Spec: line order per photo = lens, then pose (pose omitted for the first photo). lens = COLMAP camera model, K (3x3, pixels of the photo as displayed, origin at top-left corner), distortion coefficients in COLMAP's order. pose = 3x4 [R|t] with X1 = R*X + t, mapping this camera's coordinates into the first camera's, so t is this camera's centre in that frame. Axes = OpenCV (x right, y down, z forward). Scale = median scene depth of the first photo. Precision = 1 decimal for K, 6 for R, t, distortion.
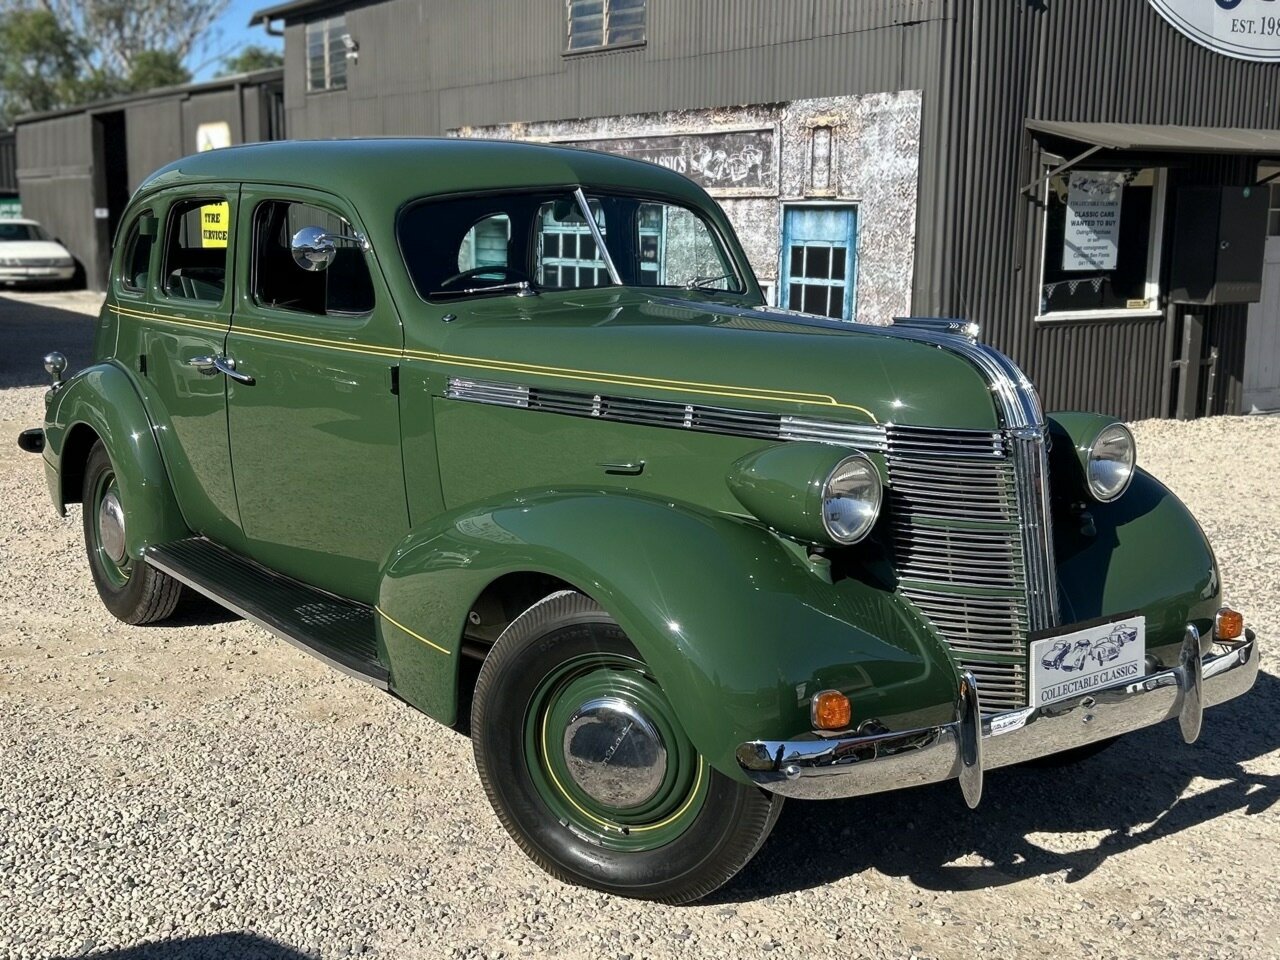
lens RADIAL K [[1639.4, 0, 582.2], [0, 1639.4, 473.7], [0, 0, 1]] dist [0.121788, -0.355964]
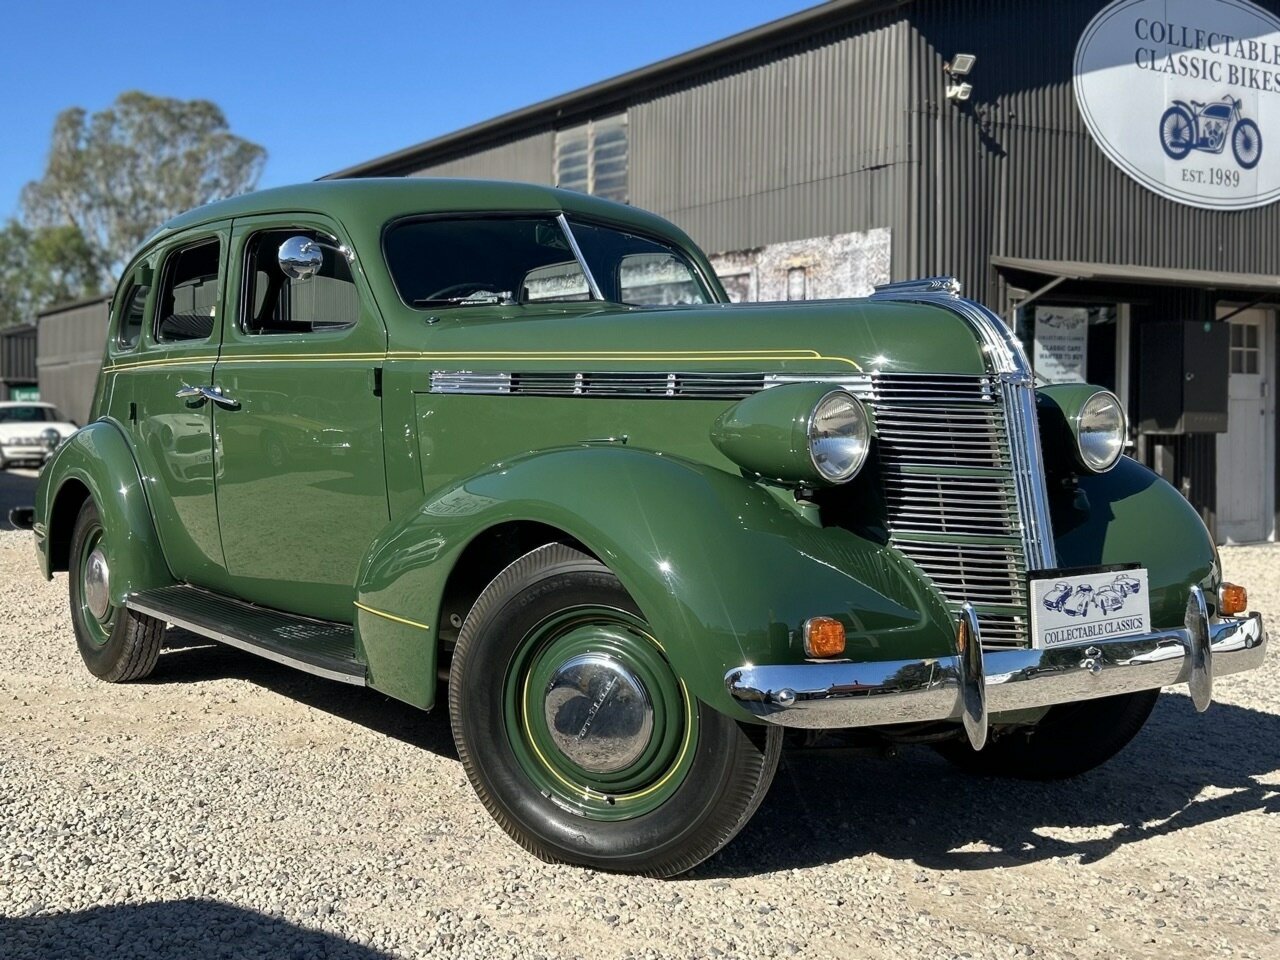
lens RADIAL K [[1572.5, 0, 557.8], [0, 1572.5, 418.4], [0, 0, 1]] dist [0.101439, -0.248577]
pose [[0.999949, -0.005006, -0.008732, 0.004263], [0.003567, 0.987476, -0.157727, 0.123706], [0.009412, 0.157688, 0.987444, 0.059444]]
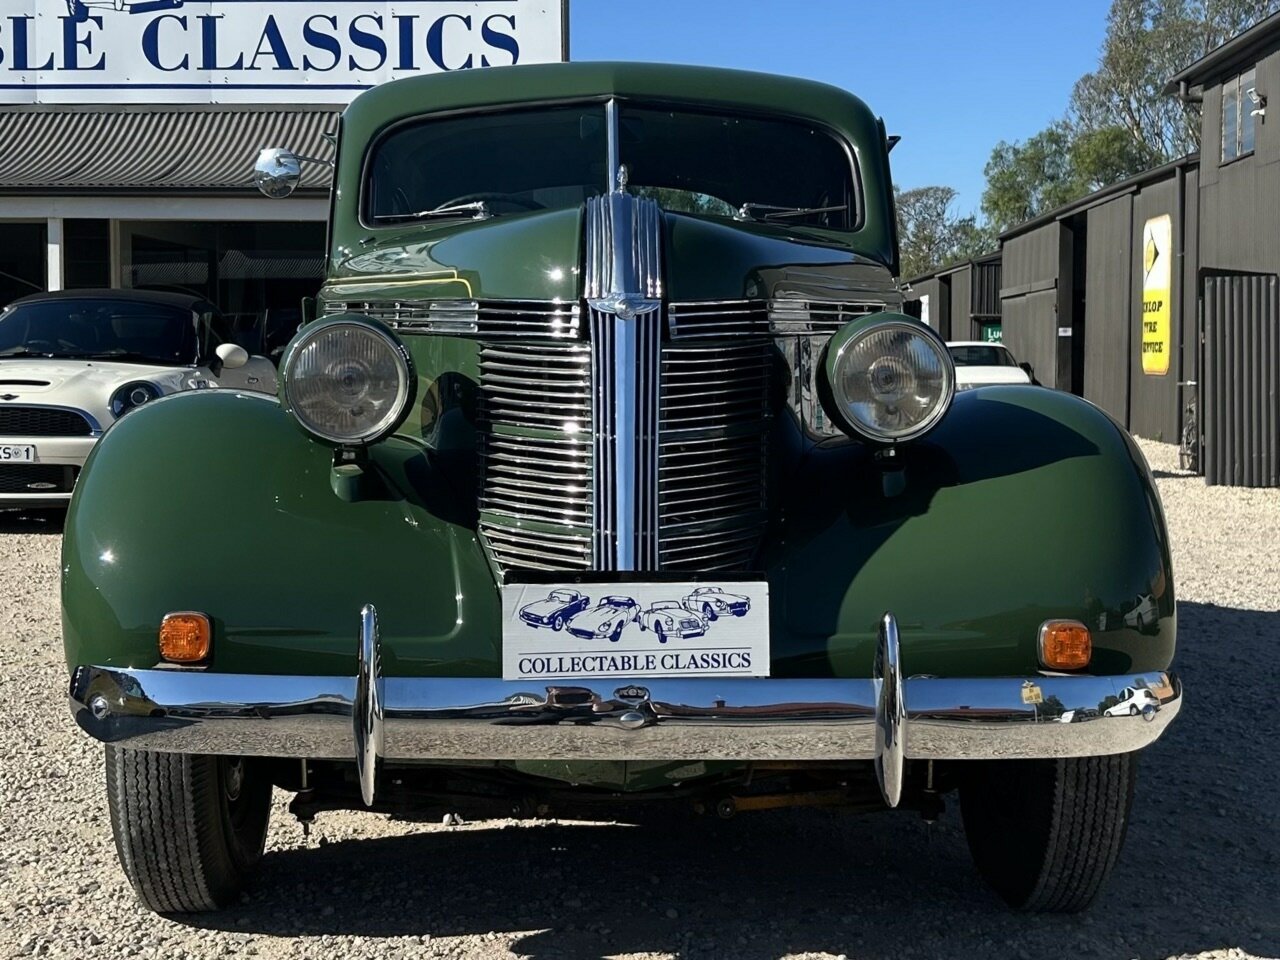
lens RADIAL K [[1921.4, 0, 613.2], [0, 1921.4, 478.6], [0, 0, 1]] dist [0.032185, -0.019084]
pose [[0.825153, 0.033021, -0.563944, 0.614168], [-0.088475, 0.993525, -0.071282, 0.090080], [0.557939, 0.108713, 0.822731, 0.286750]]
